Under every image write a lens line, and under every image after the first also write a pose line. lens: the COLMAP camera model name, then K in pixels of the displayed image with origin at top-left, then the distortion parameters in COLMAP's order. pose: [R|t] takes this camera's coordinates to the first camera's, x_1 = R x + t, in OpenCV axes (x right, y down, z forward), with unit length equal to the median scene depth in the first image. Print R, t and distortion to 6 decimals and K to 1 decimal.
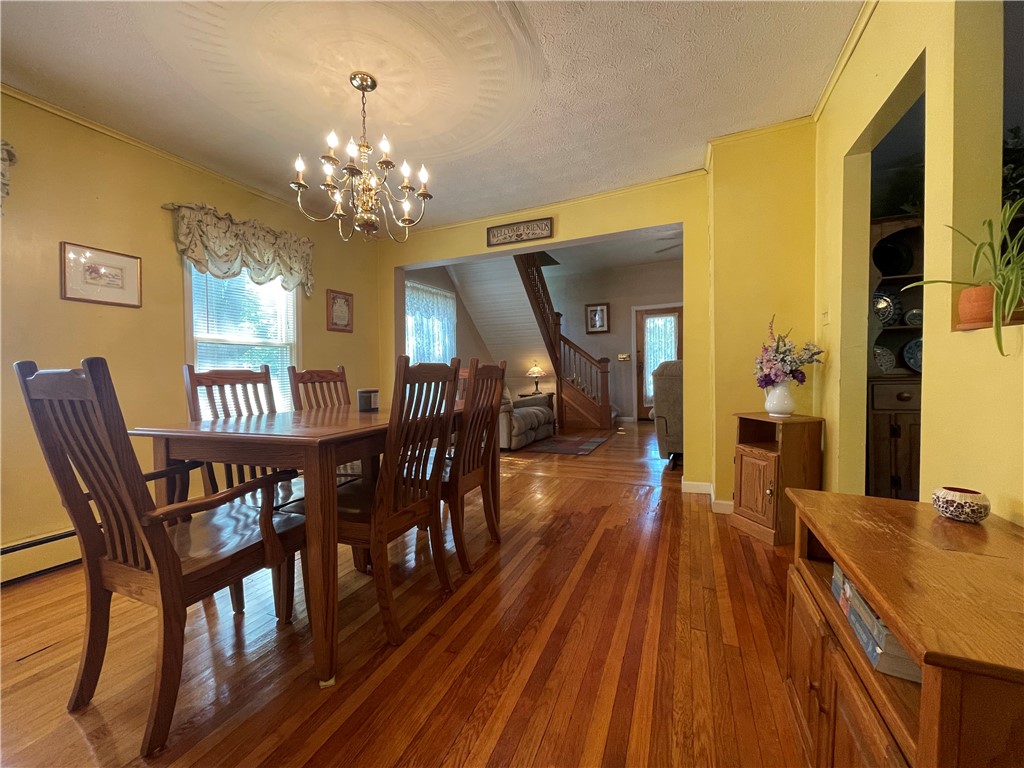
lens RADIAL K [[413.0, 0, 512.1], [0, 413.0, 380.2], [0, 0, 1]] dist [-0.003573, -0.000476]
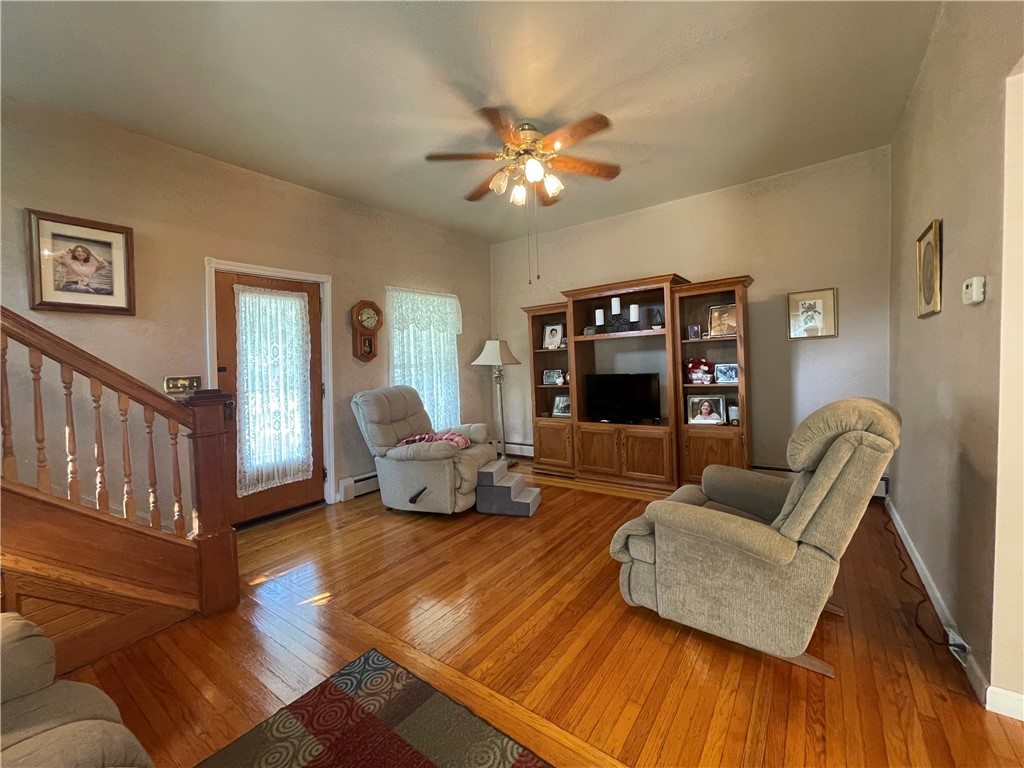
lens RADIAL K [[413.0, 0, 512.1], [0, 413.0, 380.2], [0, 0, 1]] dist [-0.003573, -0.000476]
pose [[0.219345, -0.018914, 0.975464, -0.074853], [0.053310, 0.998551, 0.007374, -0.094023], [-0.974190, 0.050385, 0.220036, 1.280490]]
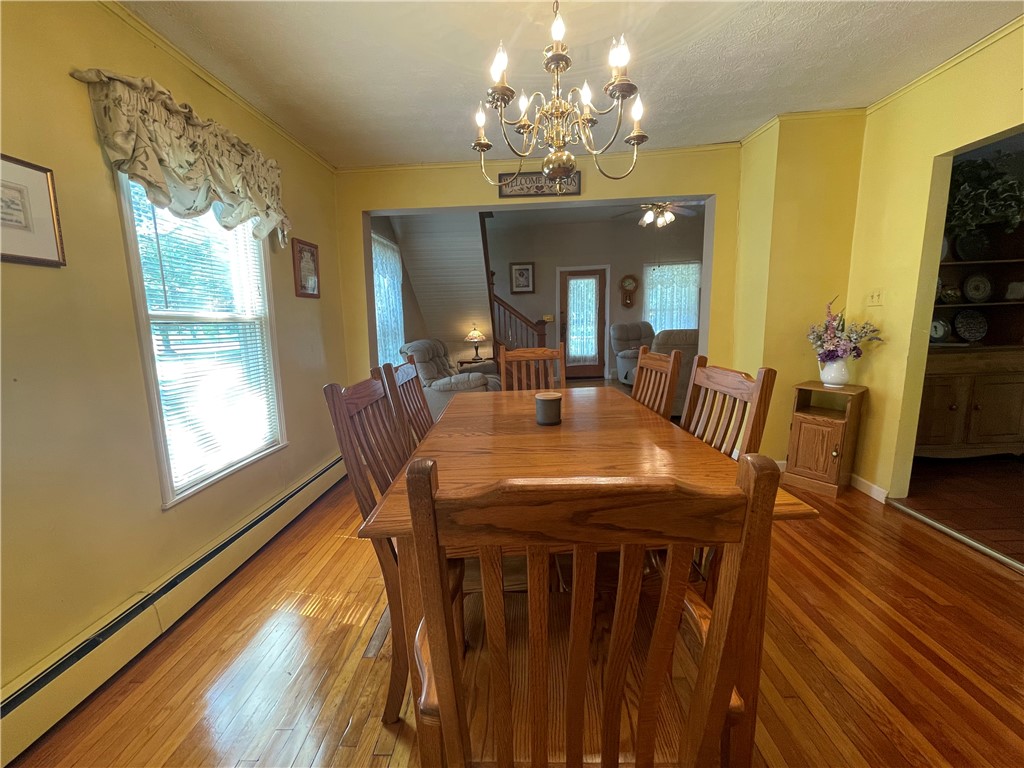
lens RADIAL K [[408.1, 0, 512.0], [0, 408.1, 384.0], [0, 0, 1]] dist [-0.007146, -0.000340]
pose [[0.930880, -0.066112, 0.359294, -0.379030], [0.020800, 0.991485, 0.128546, -0.053778], [-0.364734, -0.112188, 0.924329, 0.185935]]
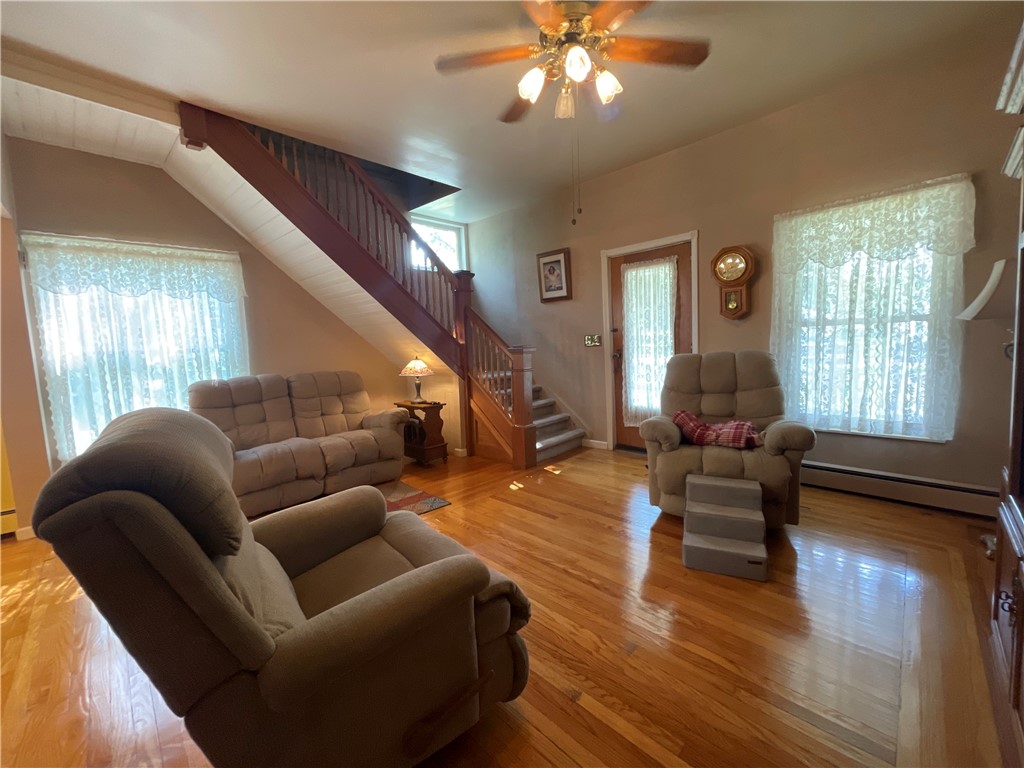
lens RADIAL K [[413.0, 0, 512.1], [0, 413.0, 380.2], [0, 0, 1]] dist [-0.003573, -0.000476]
pose [[0.931129, 0.026091, -0.363756, 0.789302], [0.003166, 0.996822, 0.079600, -0.095331], [0.364677, -0.075270, 0.928087, 0.844324]]
